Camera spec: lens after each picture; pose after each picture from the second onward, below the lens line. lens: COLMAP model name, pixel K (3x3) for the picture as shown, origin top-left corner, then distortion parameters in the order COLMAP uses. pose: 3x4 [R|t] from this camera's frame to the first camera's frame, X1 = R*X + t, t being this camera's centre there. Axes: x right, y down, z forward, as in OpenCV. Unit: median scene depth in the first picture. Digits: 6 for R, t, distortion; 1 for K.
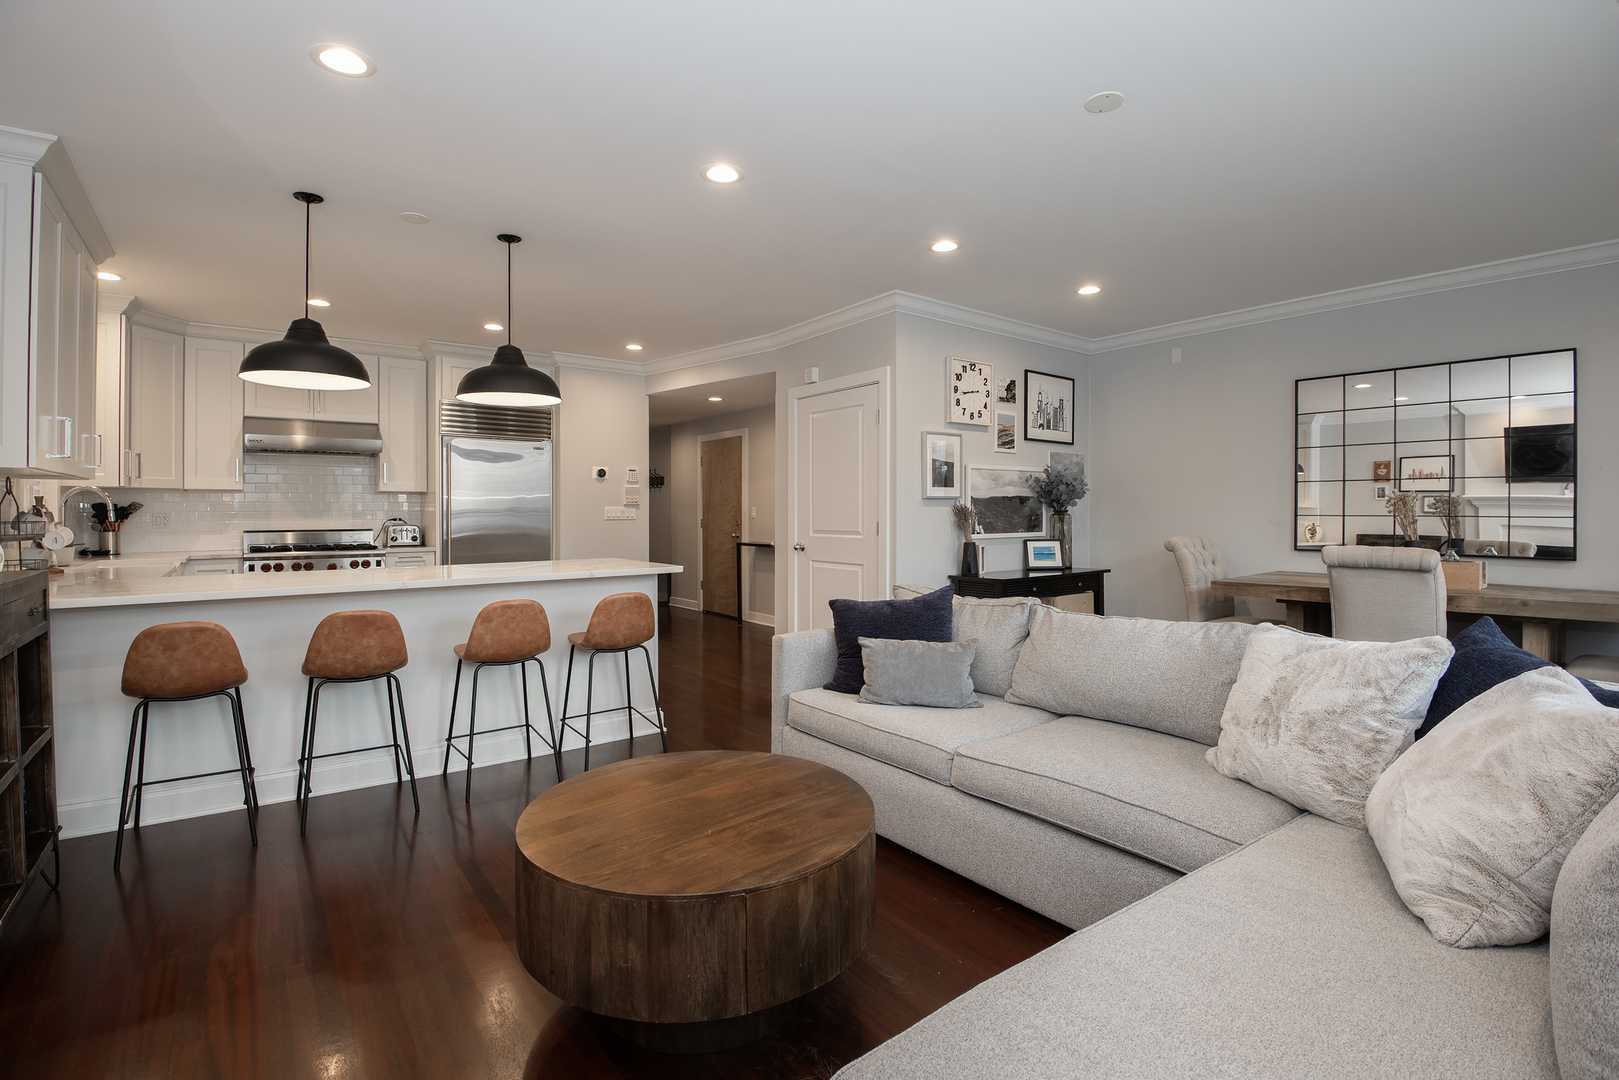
lens RADIAL K [[754.4, 0, 795.8], [0, 754.4, 522.7], [0, 0, 1]] dist [-0.020719, -0.014010]
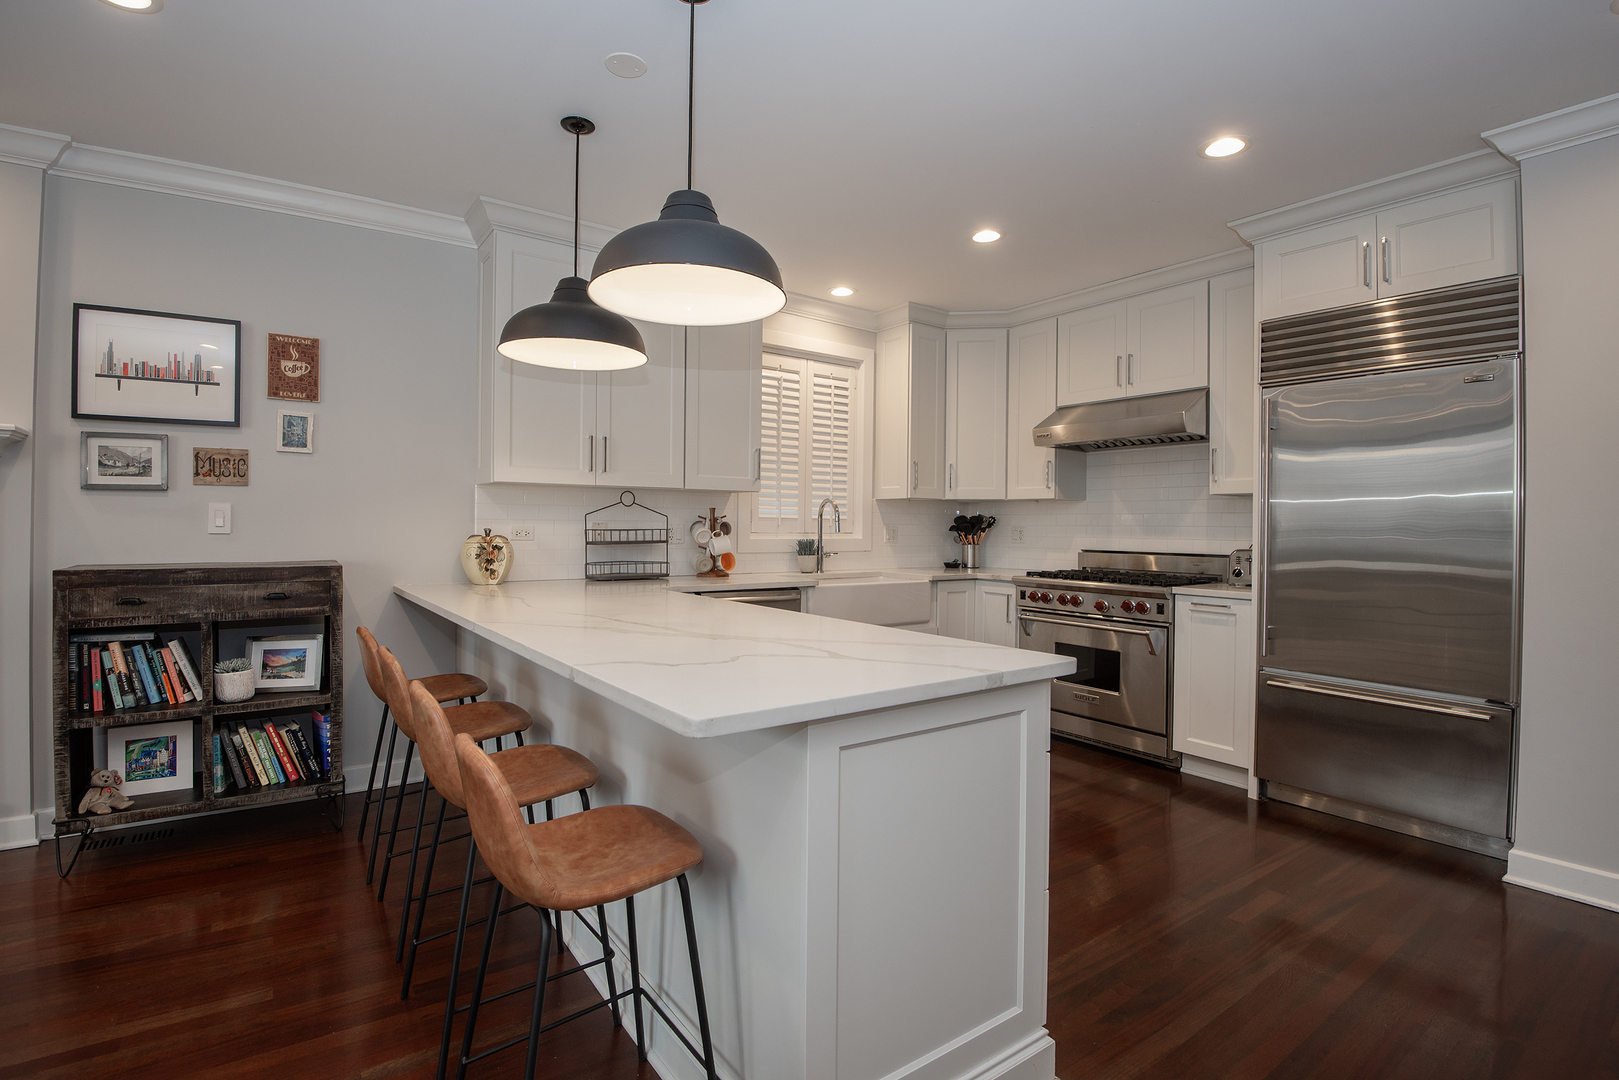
lens RADIAL K [[754.4, 0, 795.8], [0, 754.4, 522.7], [0, 0, 1]] dist [-0.020719, -0.014010]
pose [[-0.019064, 0.000933, -0.999818, 0.082463], [-0.026656, 0.999644, 0.001441, -0.011626], [0.999463, 0.026679, -0.019033, 0.735756]]
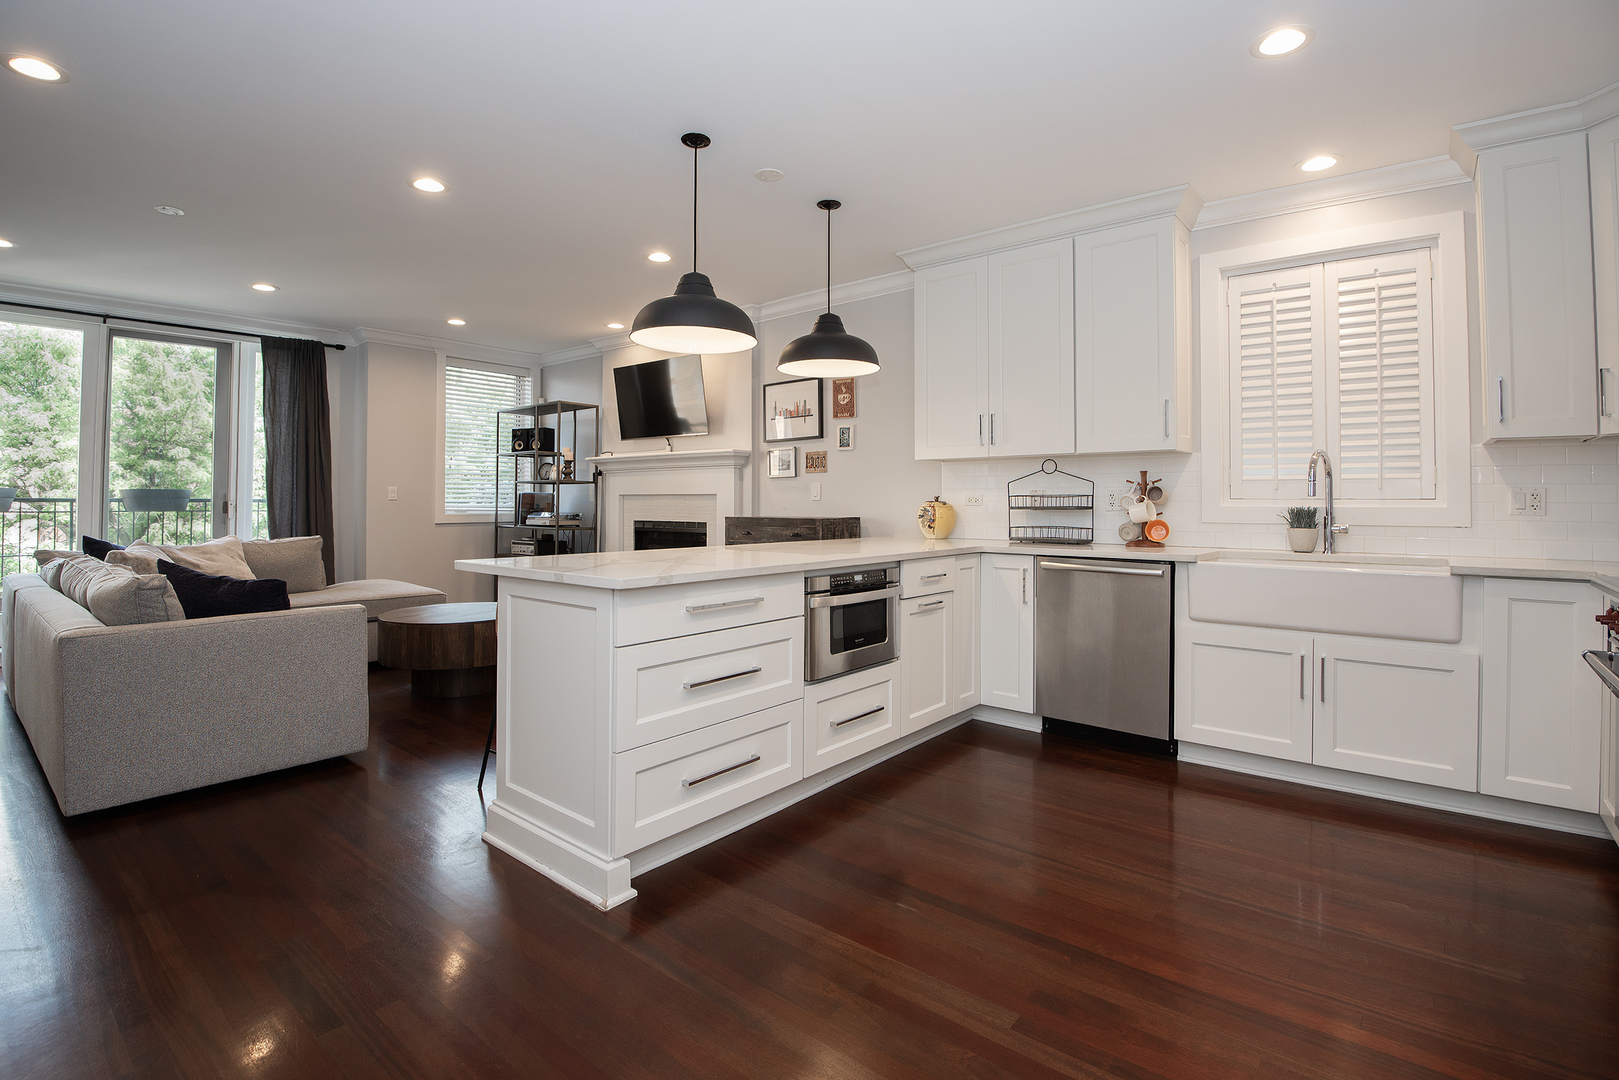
lens RADIAL K [[736.1, 0, 809.6], [0, 736.1, 487.0], [0, 0, 1]] dist [-0.002774, -0.018305]
pose [[-0.967176, -0.005564, -0.254047, -0.203566], [-0.004515, 0.999979, -0.004710, -0.004329], [0.254068, -0.003409, -0.967180, 1.203385]]
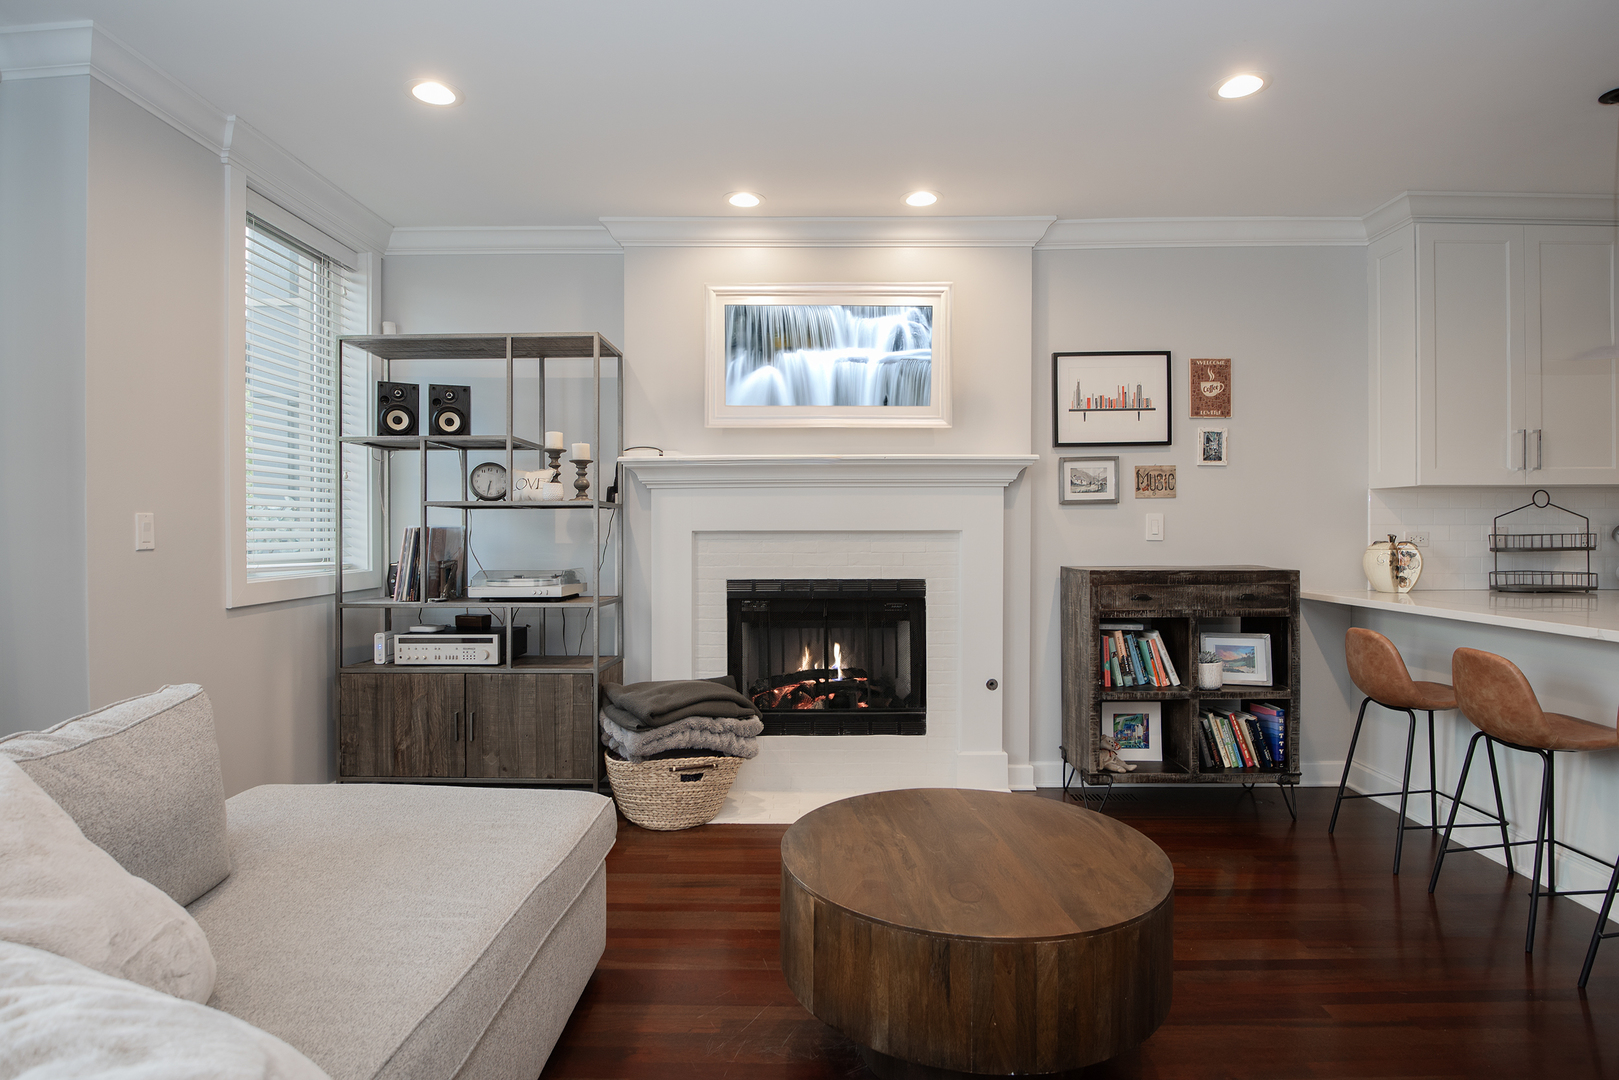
lens RADIAL K [[836.8, 0, 806.2], [0, 836.8, 533.4], [0, 0, 1]] dist [0.024237, -0.046200]
pose [[-0.605914, 0.009516, -0.795473, 0.278512], [-0.008668, 0.999790, 0.018563, -0.008057], [0.795483, 0.018143, -0.605704, 0.498551]]
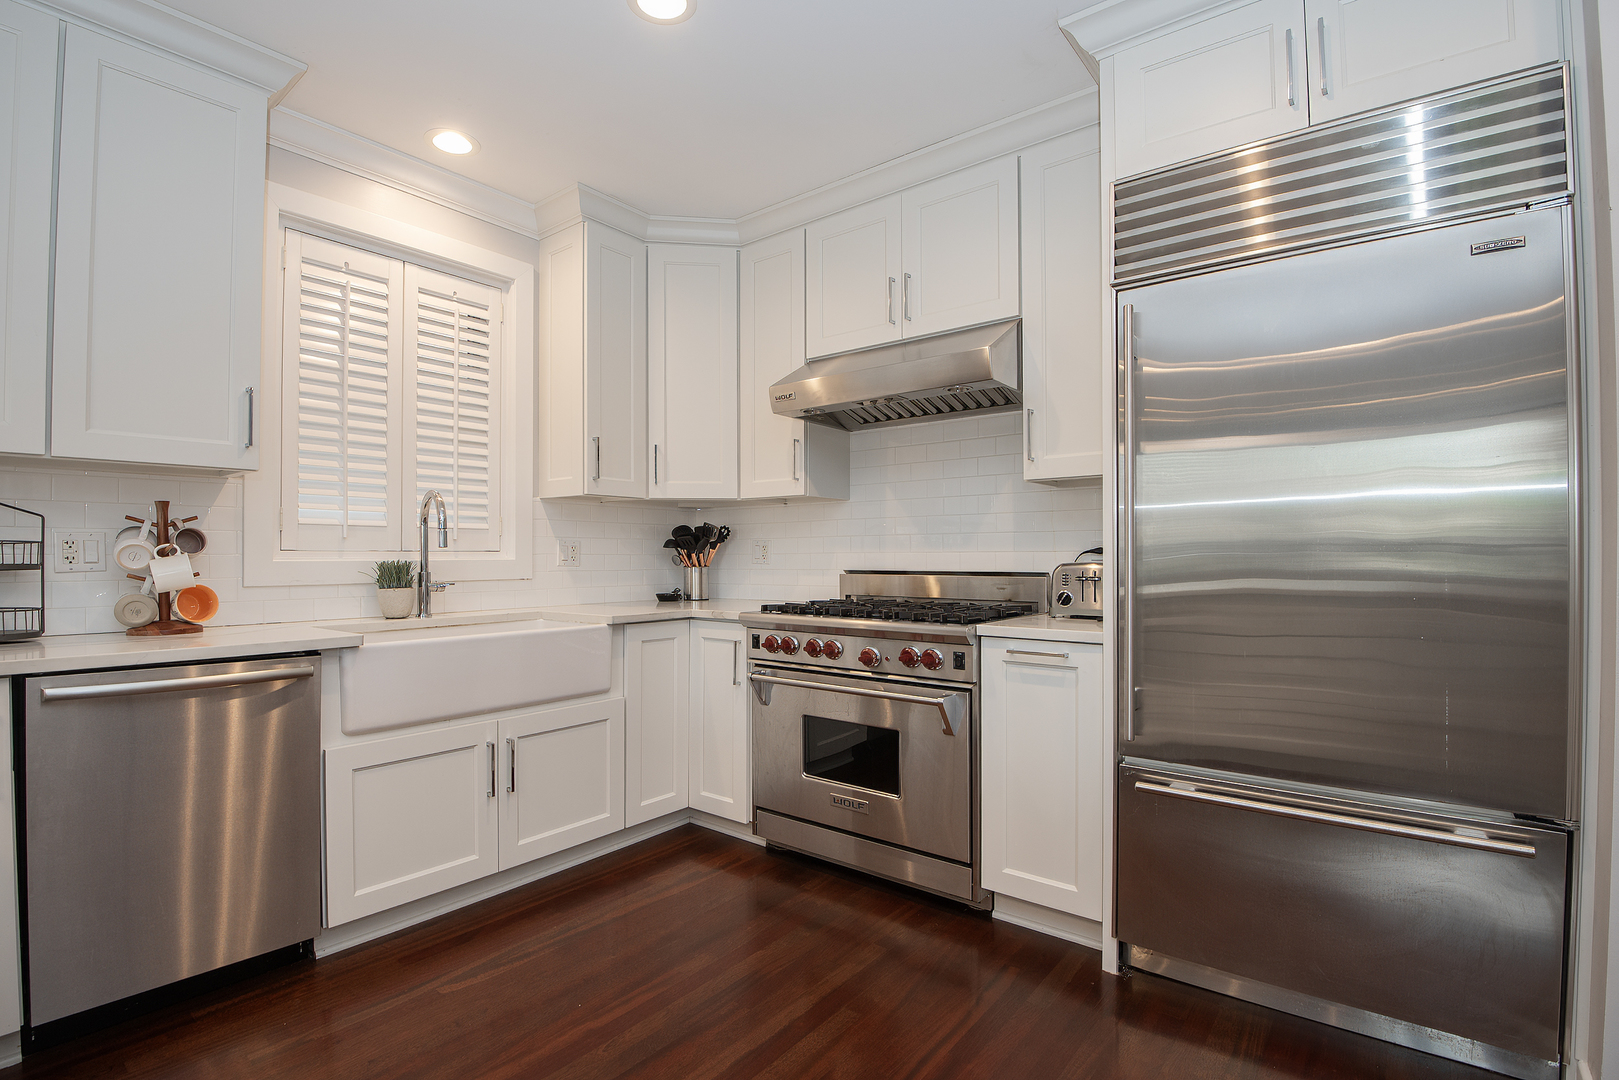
lens RADIAL K [[760.2, 0, 793.1], [0, 760.2, 547.5], [0, 0, 1]] dist [-0.002061, -0.016884]
pose [[0.253444, -0.007332, -0.967322, -0.207204], [-0.013168, 0.999852, -0.011029, 0.000704], [0.967260, 0.015533, 0.253310, 0.853395]]
